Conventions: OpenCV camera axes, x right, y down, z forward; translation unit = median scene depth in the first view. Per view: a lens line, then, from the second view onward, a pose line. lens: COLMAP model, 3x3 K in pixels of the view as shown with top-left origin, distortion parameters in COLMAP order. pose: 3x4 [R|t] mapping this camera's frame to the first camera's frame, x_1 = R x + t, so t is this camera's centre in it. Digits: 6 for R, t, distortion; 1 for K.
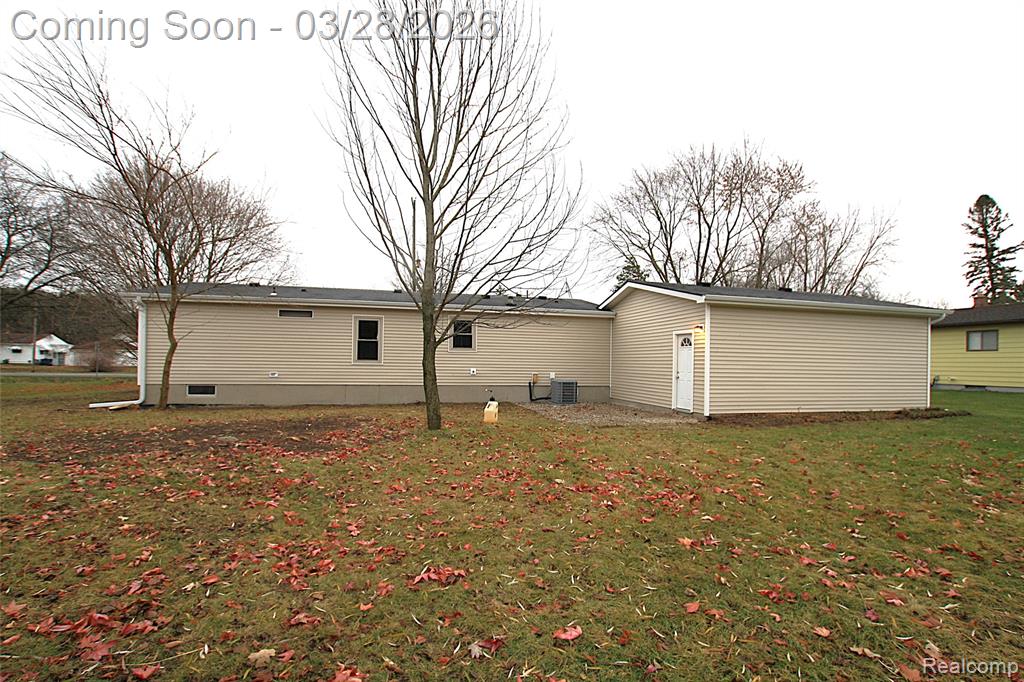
lens RADIAL K [[476.1, 0, 517.6], [0, 476.1, 360.2], [0, 0, 1]] dist [-0.027178, 0.000019]
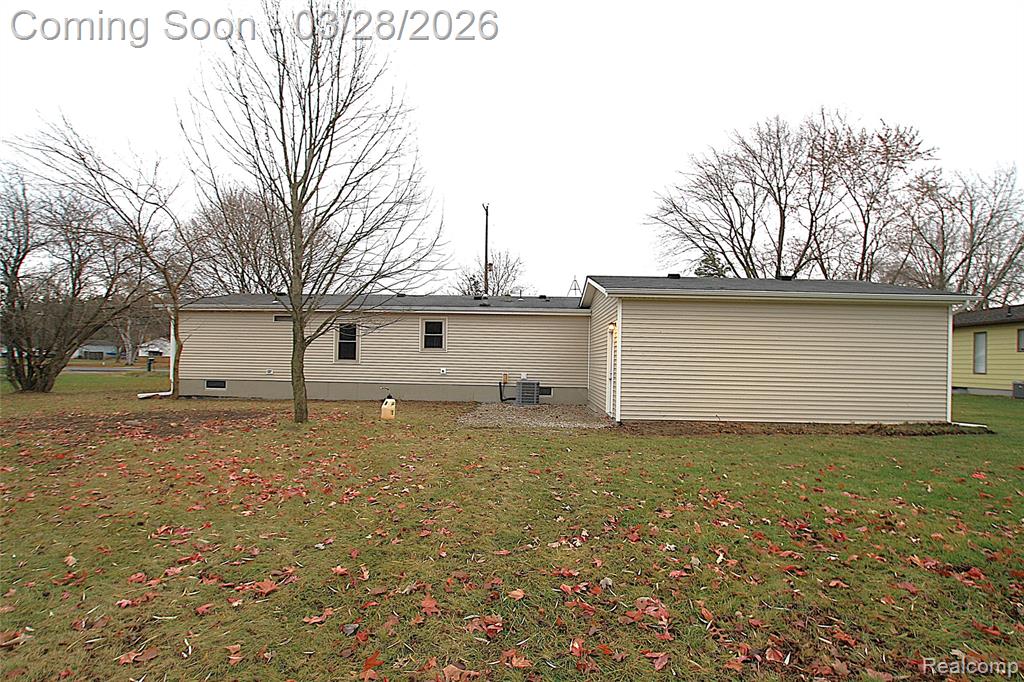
lens RADIAL K [[476.1, 0, 517.6], [0, 476.1, 360.2], [0, 0, 1]] dist [-0.027178, 0.000019]
pose [[0.964497, 0.003257, -0.264074, 0.345159], [-0.003775, 0.999992, -0.001454, 0.001183], [0.264067, 0.002400, 0.964501, 0.046859]]
